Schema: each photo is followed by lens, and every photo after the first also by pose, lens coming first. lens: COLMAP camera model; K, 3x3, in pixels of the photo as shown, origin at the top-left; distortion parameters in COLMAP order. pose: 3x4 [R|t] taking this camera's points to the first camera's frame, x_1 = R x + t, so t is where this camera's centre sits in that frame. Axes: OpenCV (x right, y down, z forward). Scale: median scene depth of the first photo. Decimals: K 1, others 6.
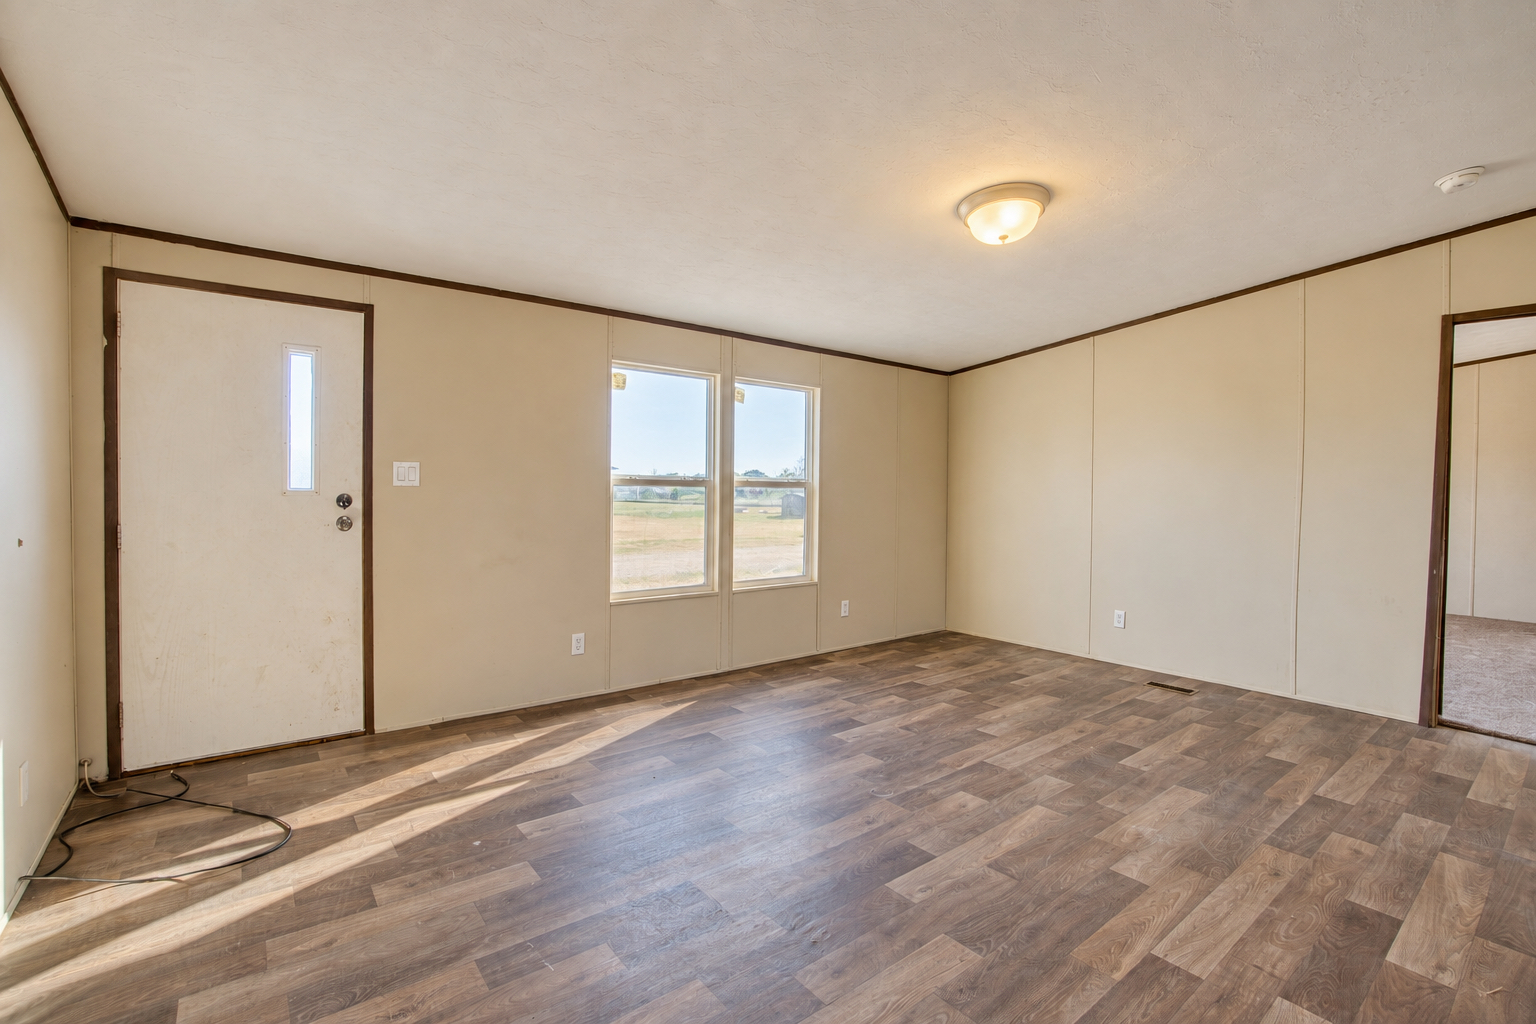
lens RADIAL K [[690.4, 0, 758.0], [0, 690.4, 505.4], [0, 0, 1]] dist [-0.052819, 0.015932]
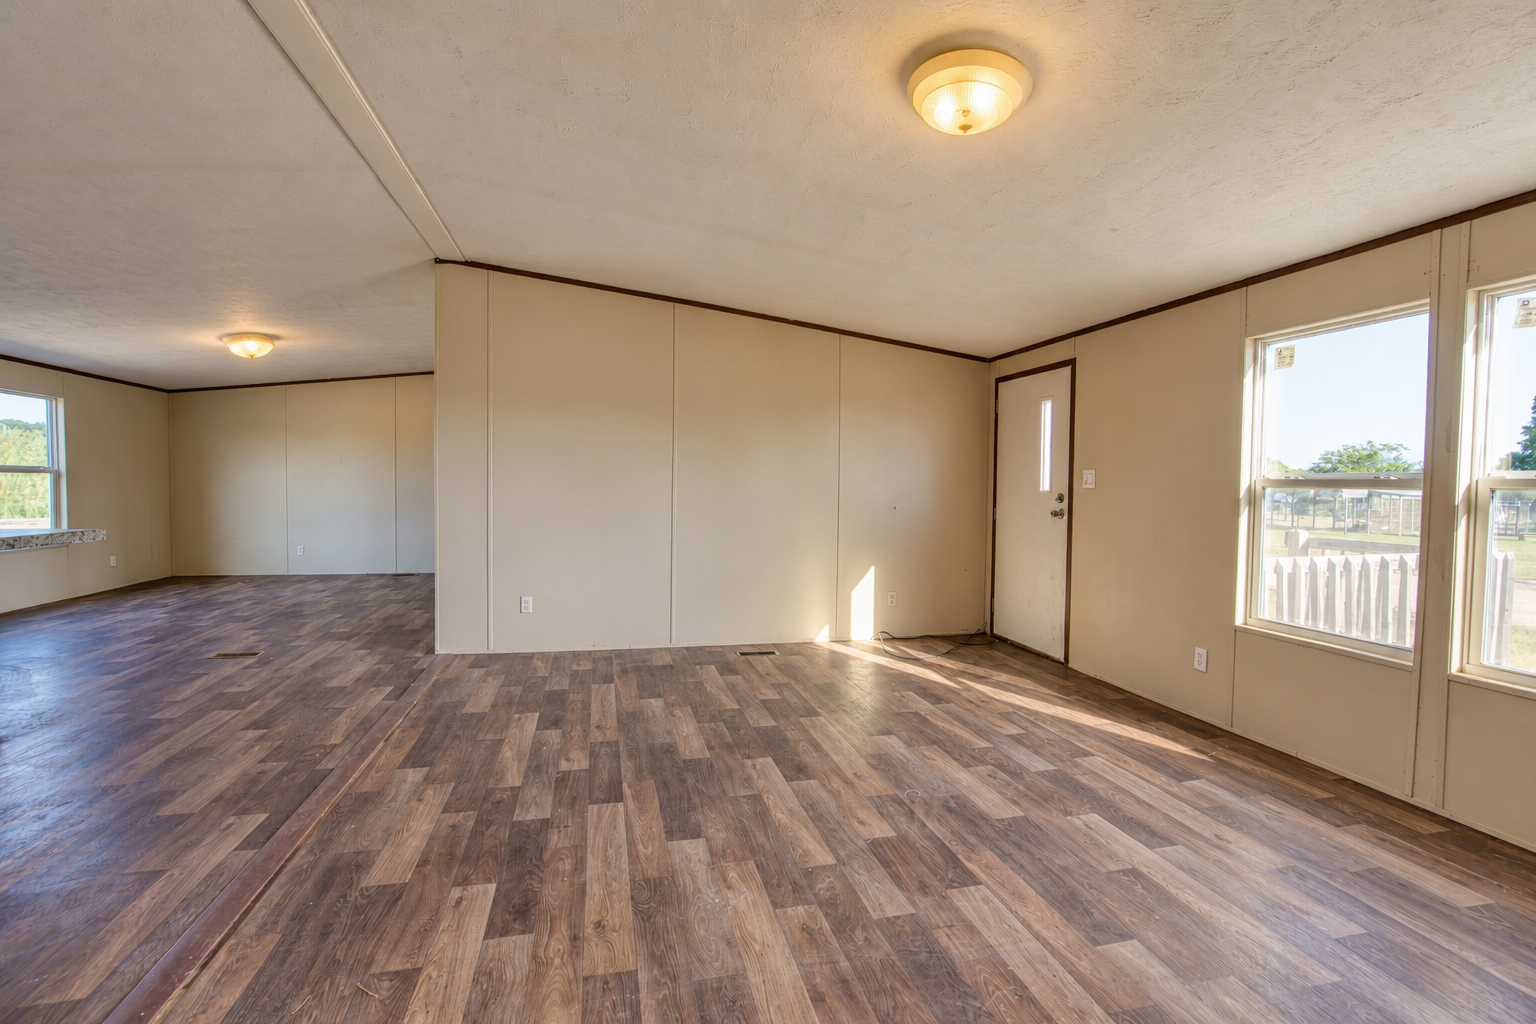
lens RADIAL K [[690.4, 0, 758.0], [0, 690.4, 505.4], [0, 0, 1]] dist [-0.052819, 0.015932]
pose [[-0.418472, 0.018853, -0.908034, 1.354464], [-0.031380, 0.998887, 0.035201, -0.023805], [0.907688, 0.043225, -0.417415, 1.399884]]
